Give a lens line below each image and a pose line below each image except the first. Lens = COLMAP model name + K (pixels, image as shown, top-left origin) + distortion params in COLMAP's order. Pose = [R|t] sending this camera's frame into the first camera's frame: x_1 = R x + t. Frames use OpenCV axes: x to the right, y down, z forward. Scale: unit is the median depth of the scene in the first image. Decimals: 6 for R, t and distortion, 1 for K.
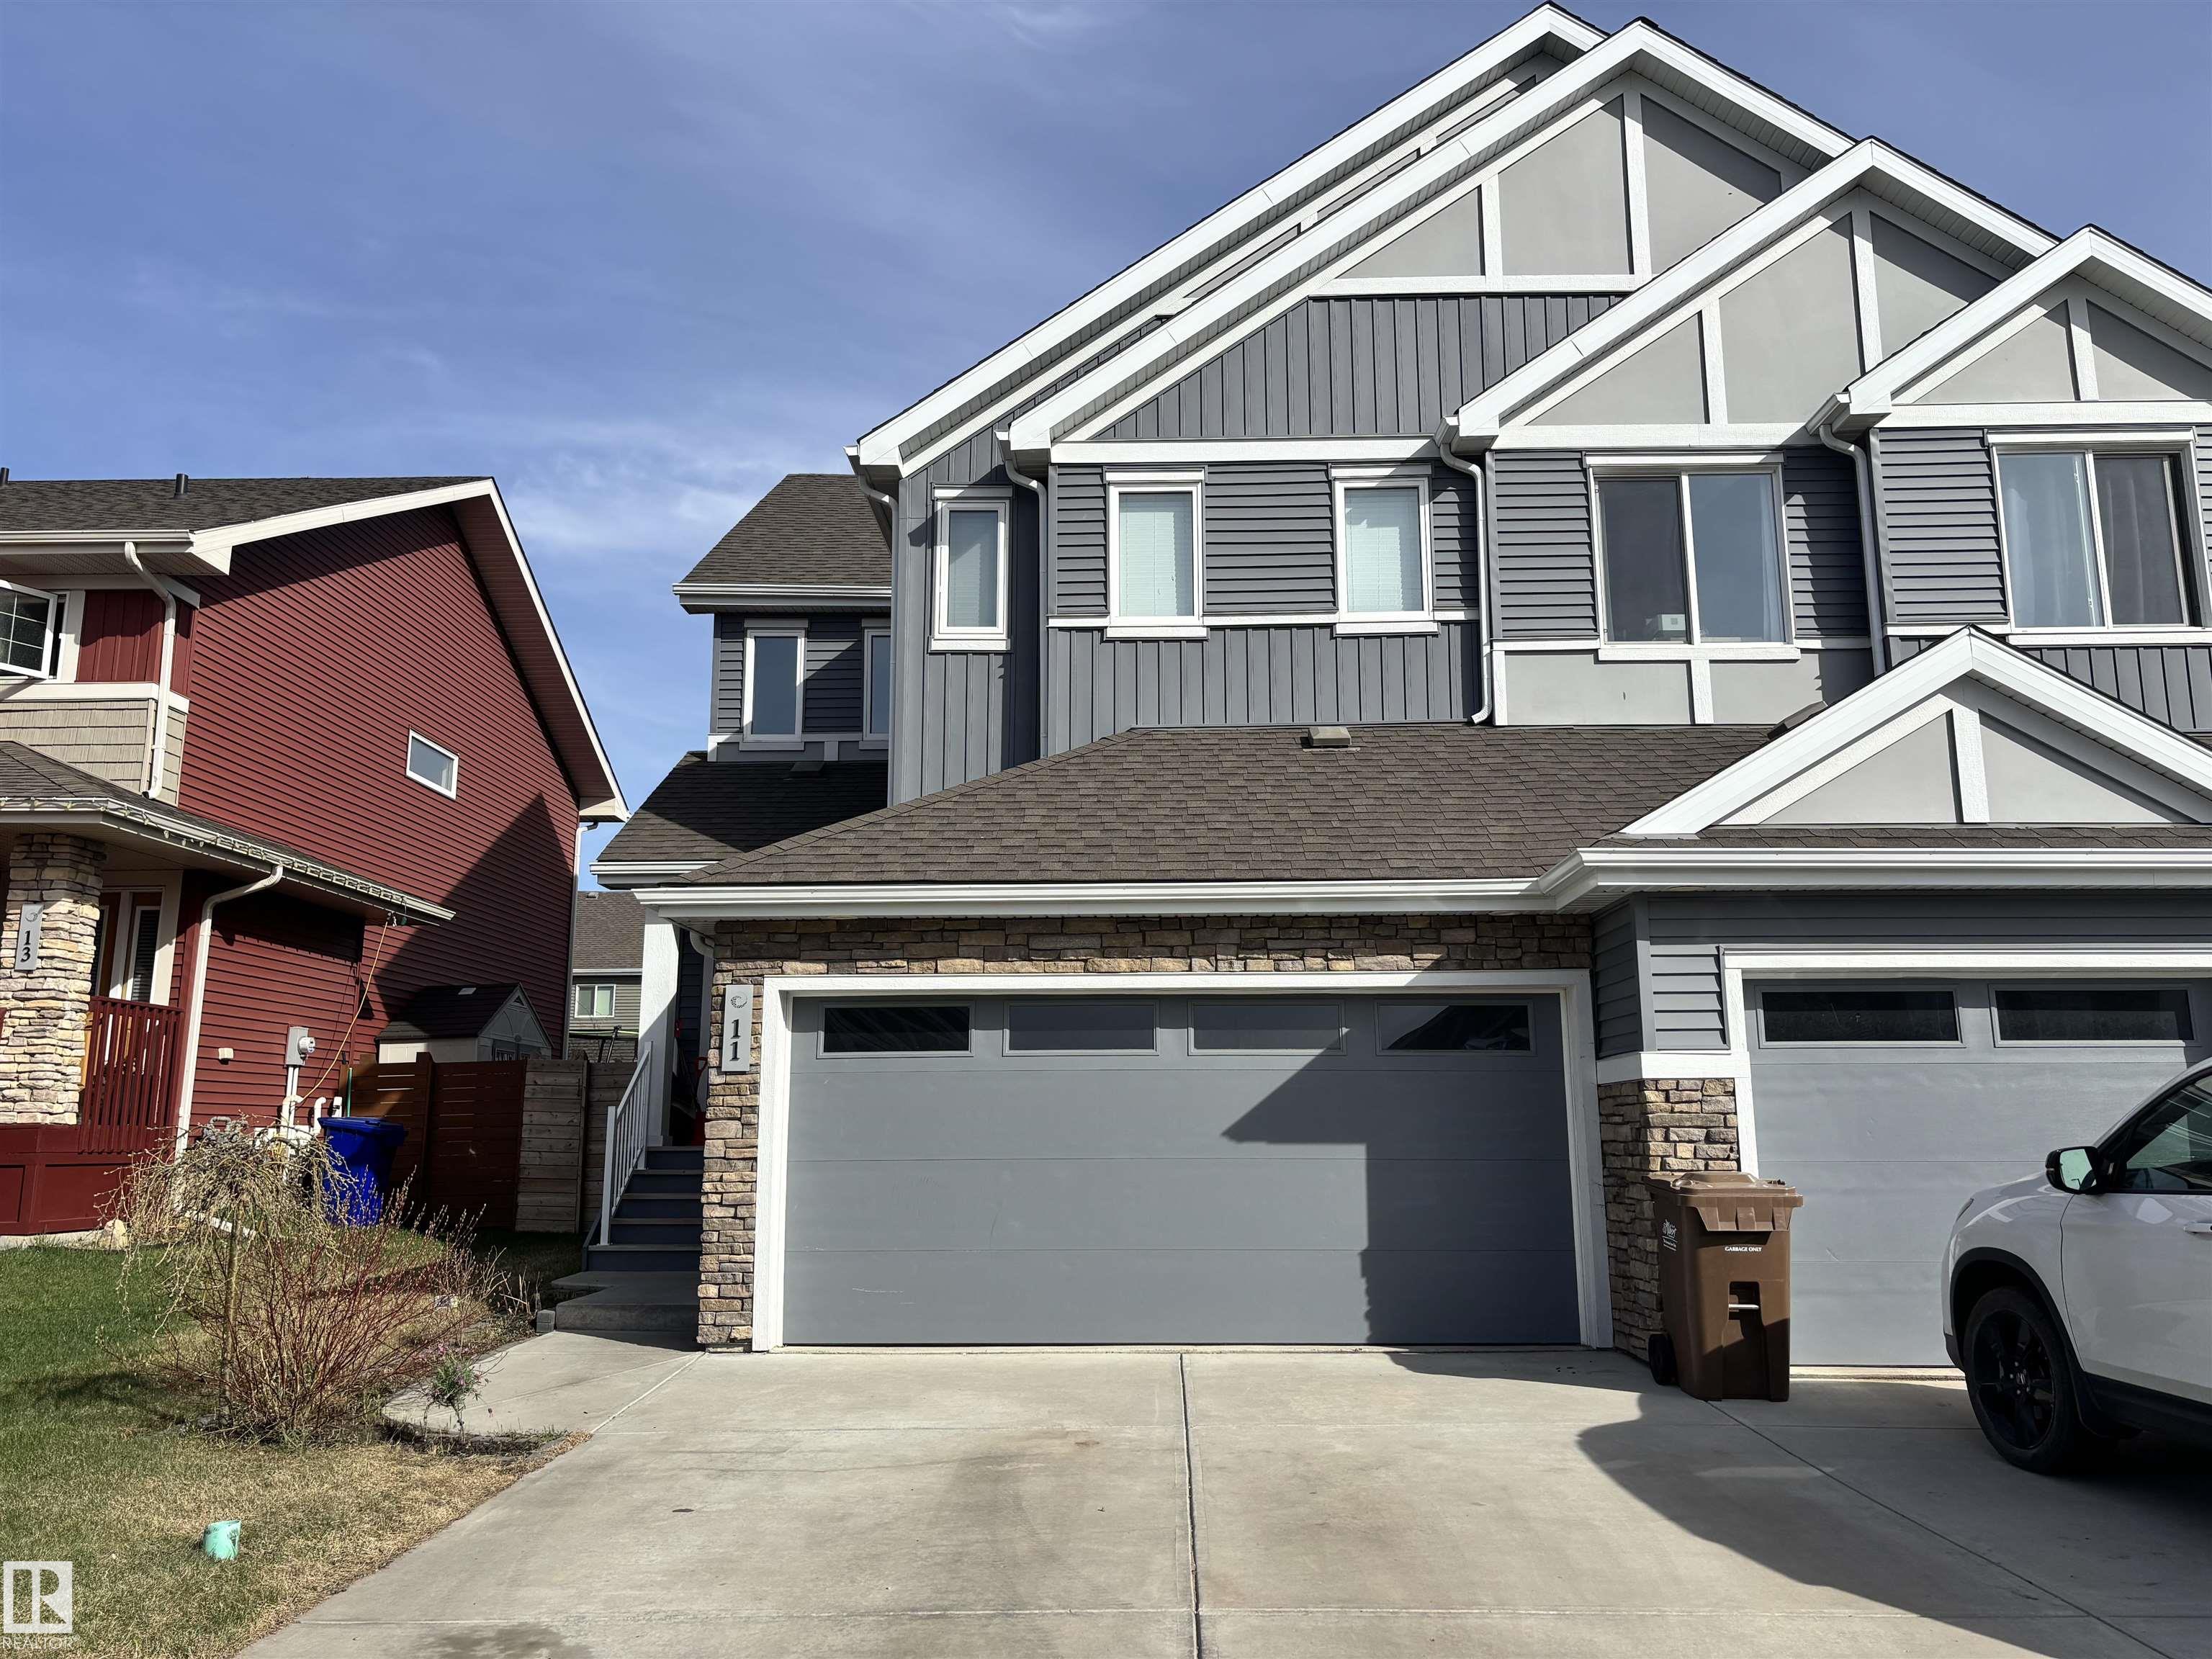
lens RADIAL K [[1665.1, 0, 1125.7], [0, 1665.1, 835.6], [0, 0, 1]] dist [0.057771, -0.060547]
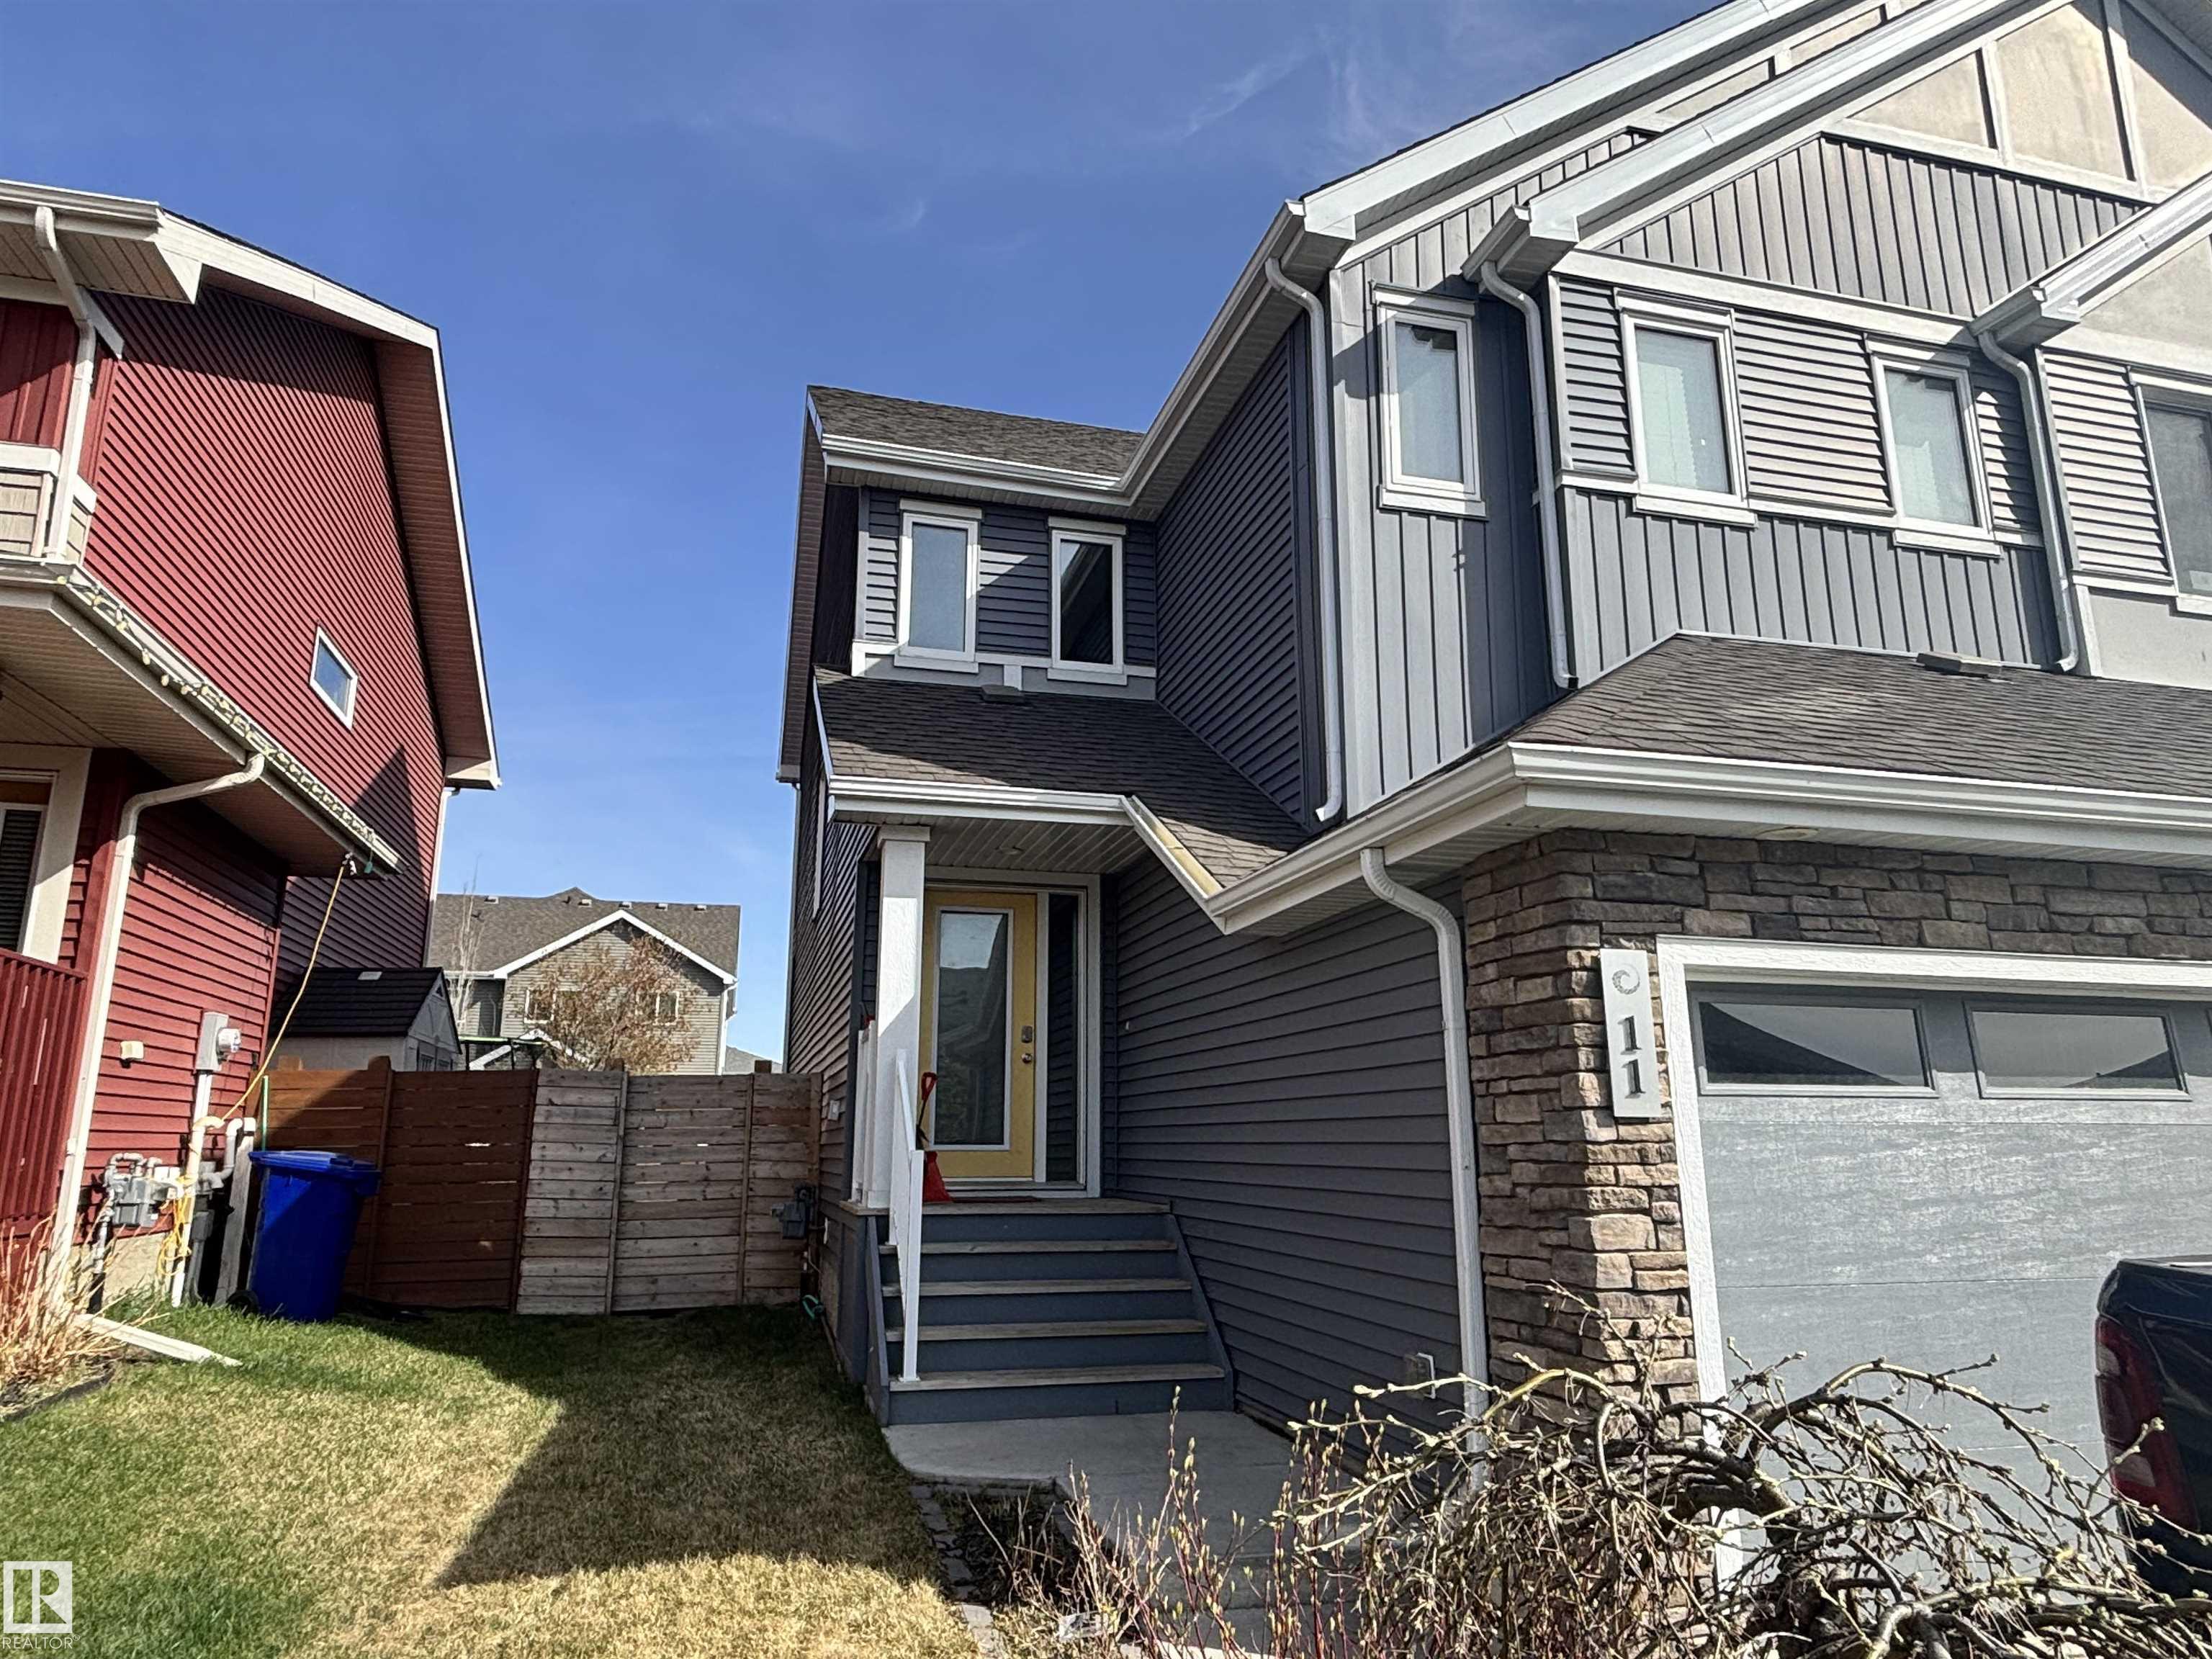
lens RADIAL K [[1393.7, 0, 1086.8], [0, 1393.7, 843.2], [0, 0, 1]] dist [0.010880, -0.012654]
pose [[0.964321, 0.063849, 0.256919, -0.382987], [-0.055250, 0.997648, -0.040558, 0.062786], [-0.258905, 0.024916, 0.965581, 0.470144]]
